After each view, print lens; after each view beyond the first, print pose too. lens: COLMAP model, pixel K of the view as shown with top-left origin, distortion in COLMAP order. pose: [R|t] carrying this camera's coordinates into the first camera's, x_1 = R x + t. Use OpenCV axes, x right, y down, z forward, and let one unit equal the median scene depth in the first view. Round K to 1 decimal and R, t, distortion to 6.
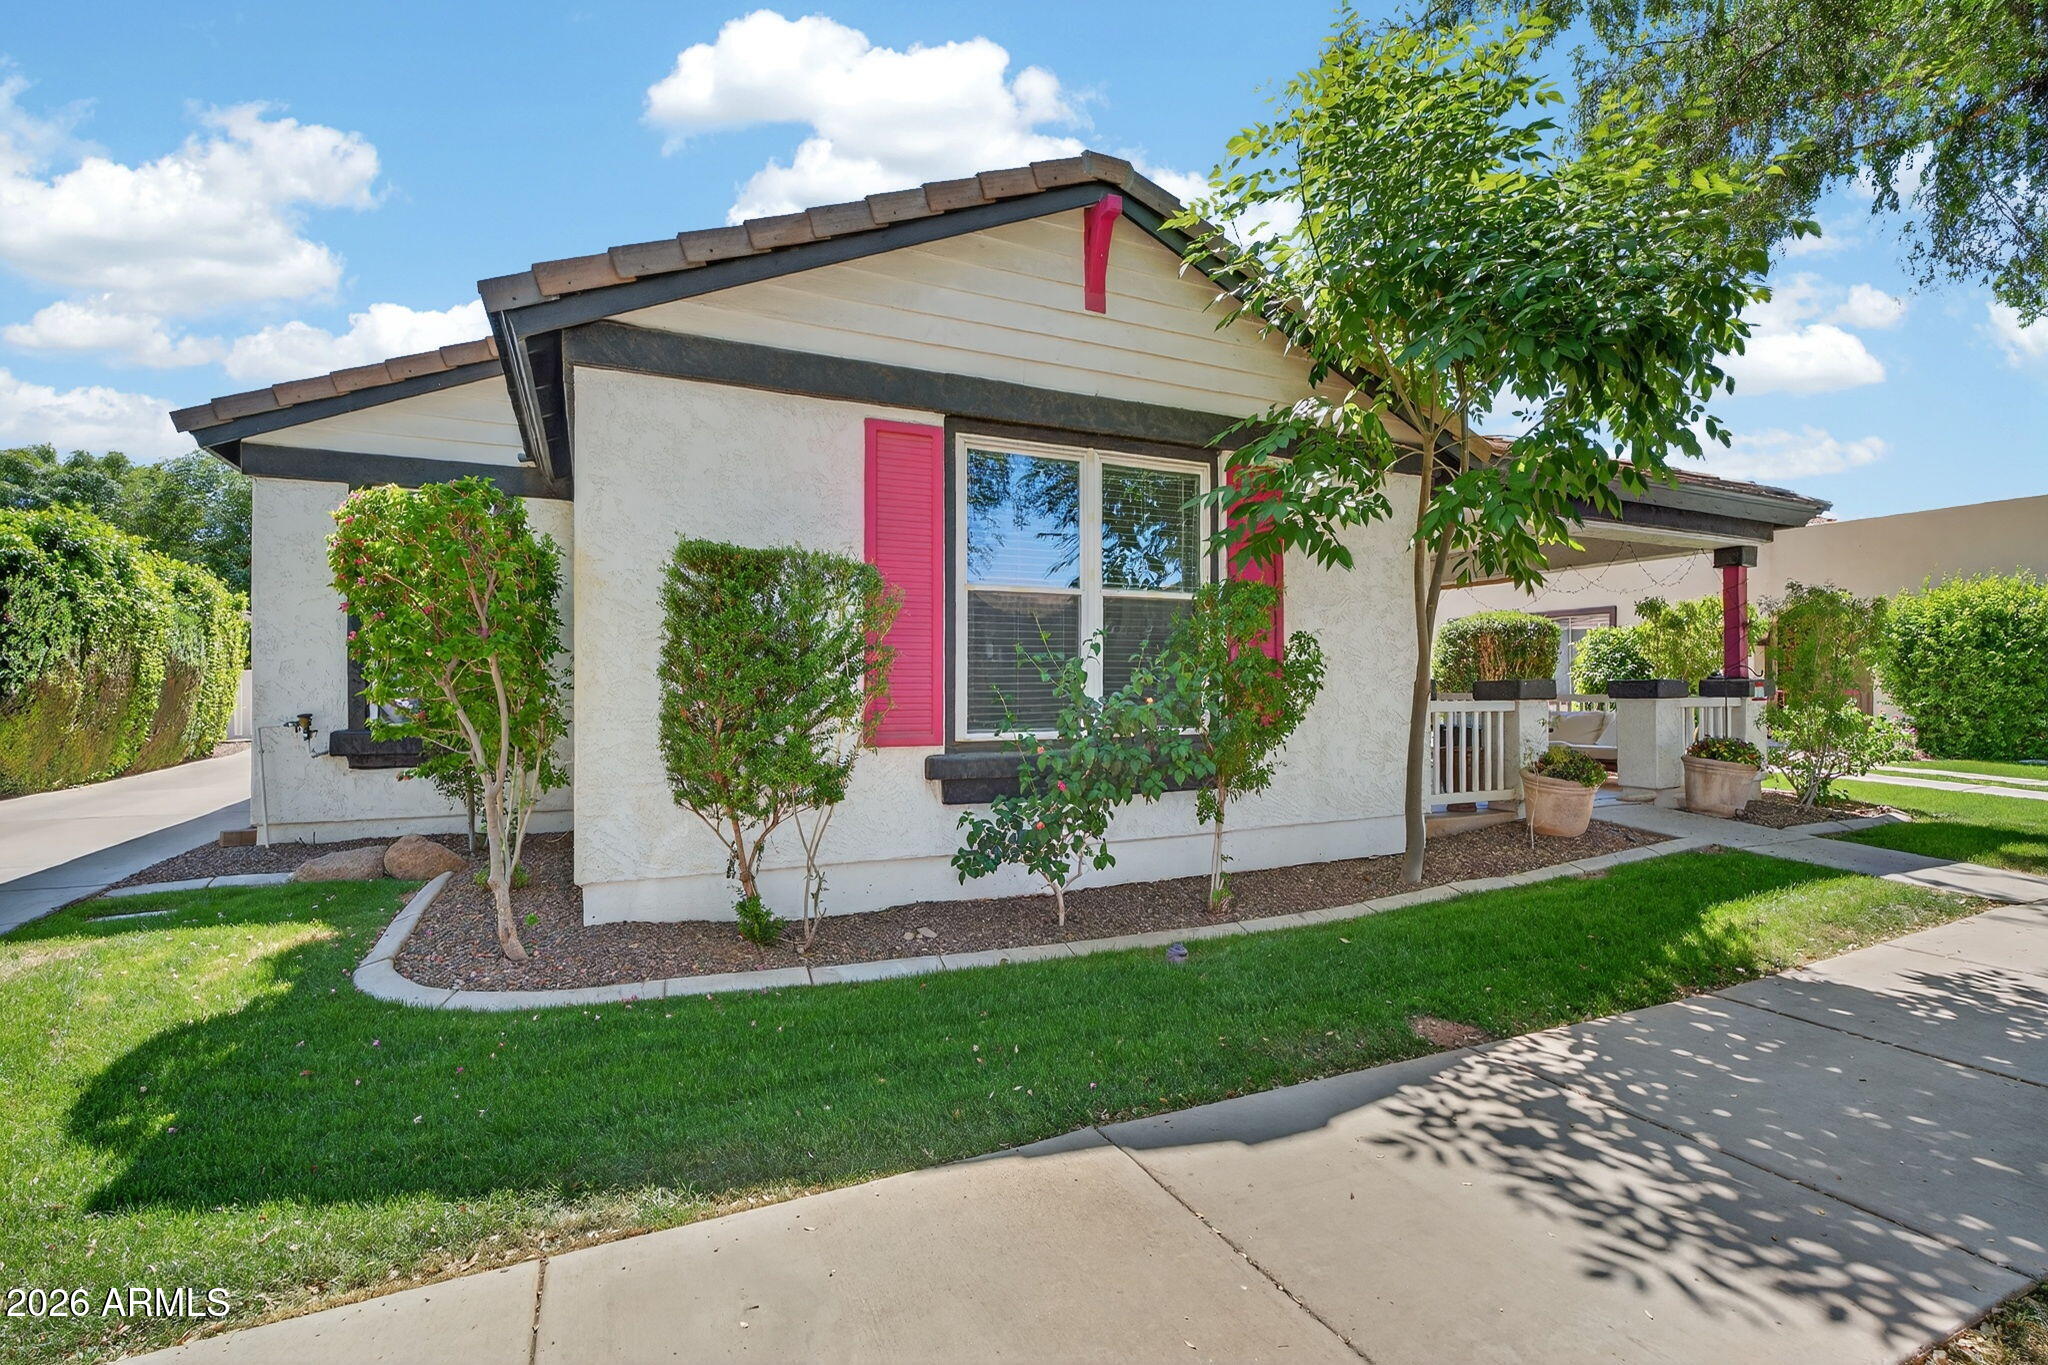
lens RADIAL K [[929.4, 0, 1021.5], [0, 929.4, 672.7], [0, 0, 1]] dist [0.001911, 0.000415]
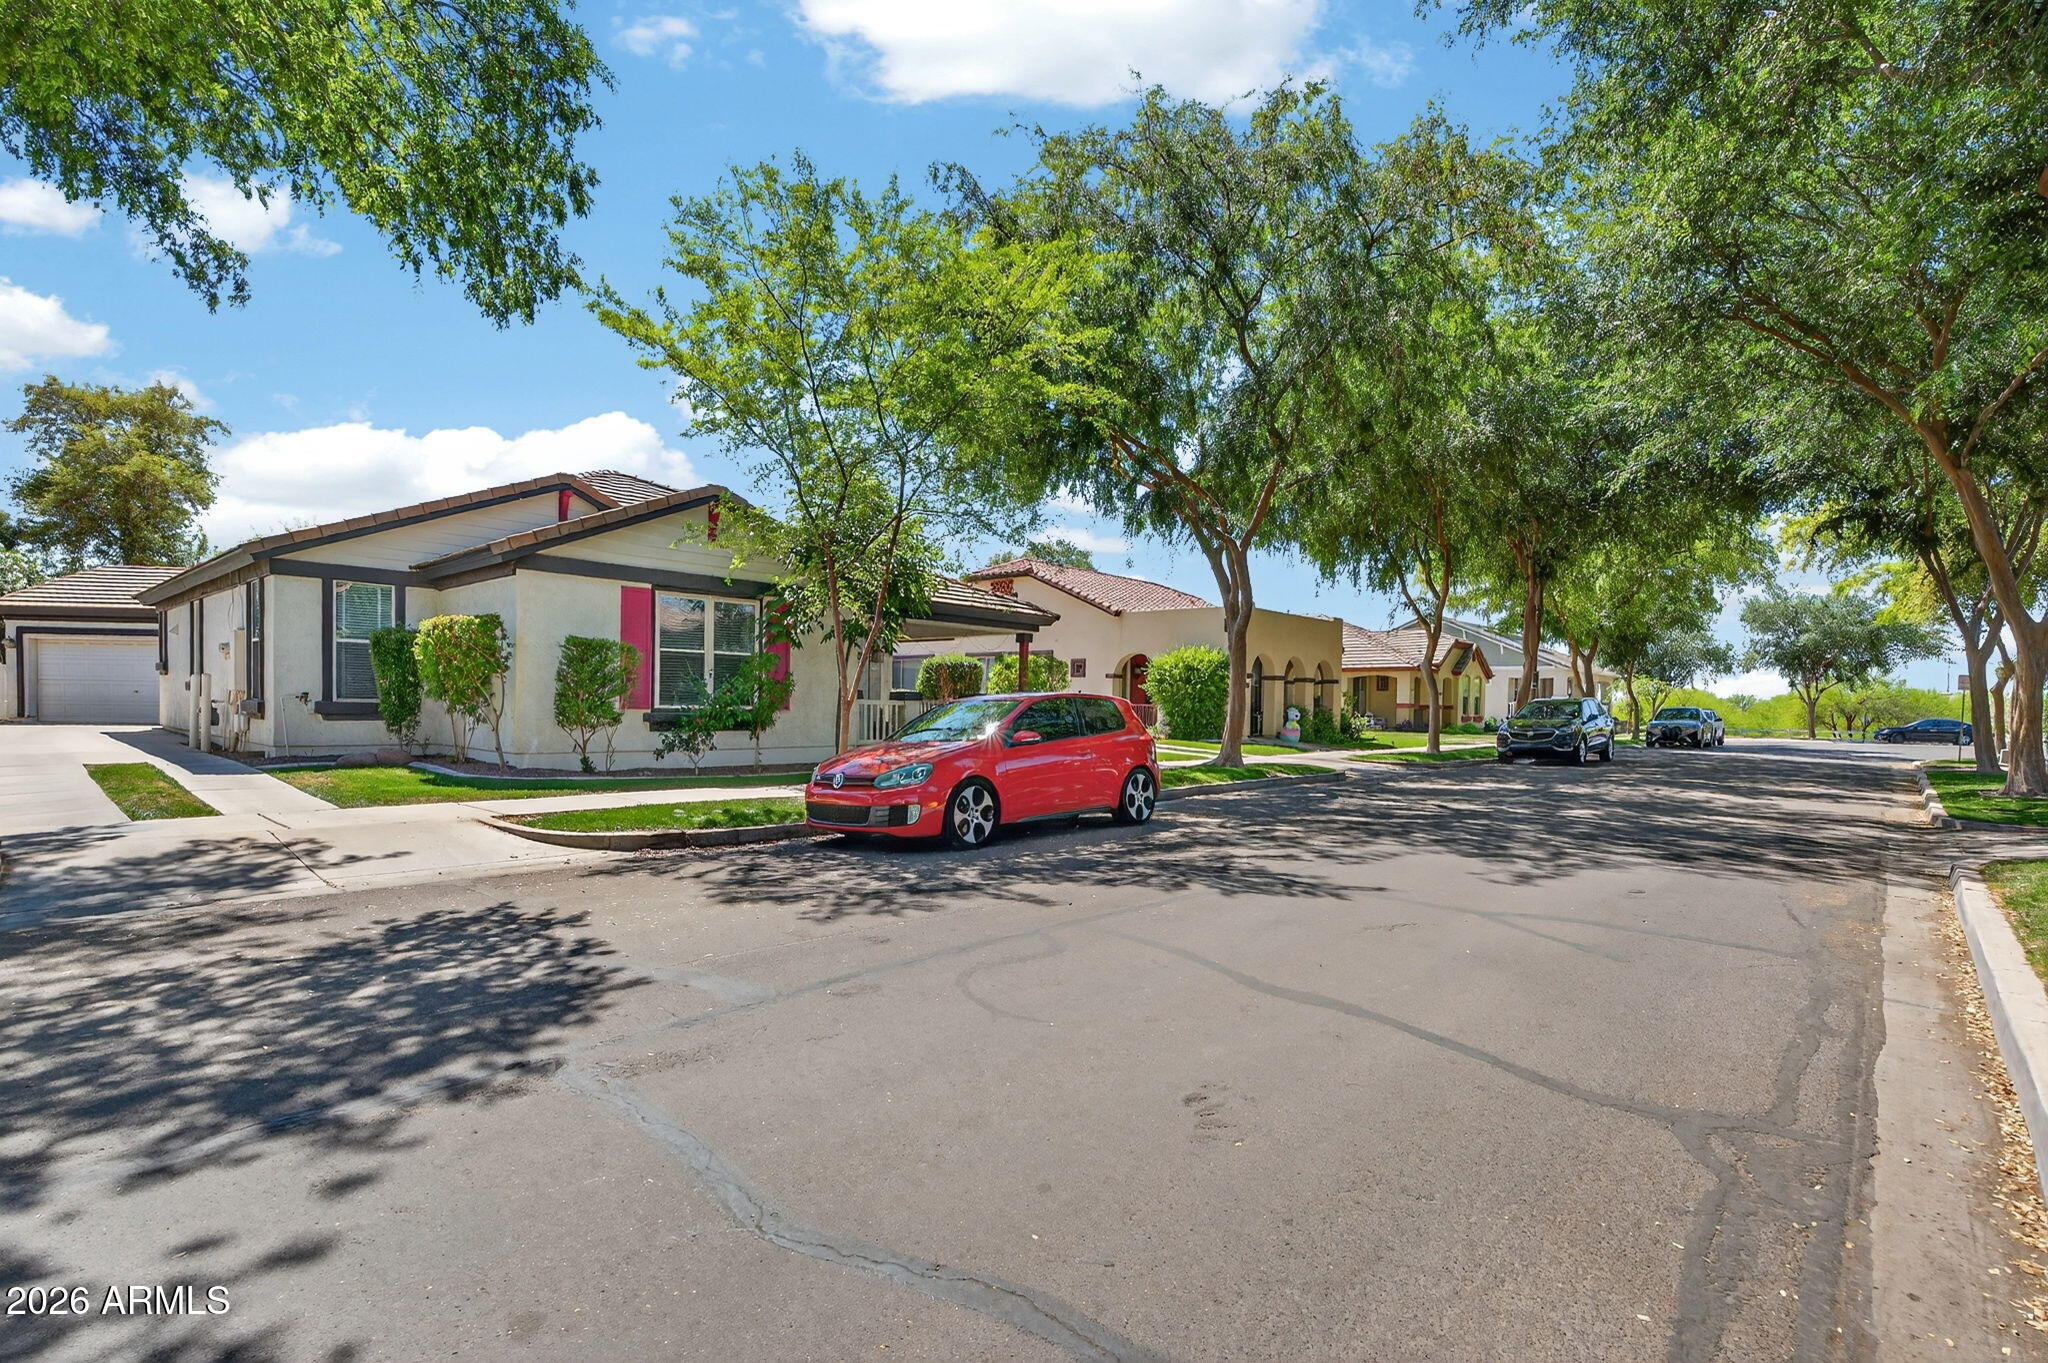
lens RADIAL K [[962.6, 0, 1062.0], [0, 962.6, 715.7], [0, 0, 1]] dist [0.003907, 0.000551]
pose [[0.912588, 0.015507, 0.408587, -0.123949], [-0.029370, 0.999185, 0.027676, -0.014976], [-0.407825, -0.037257, 0.912300, -1.880590]]
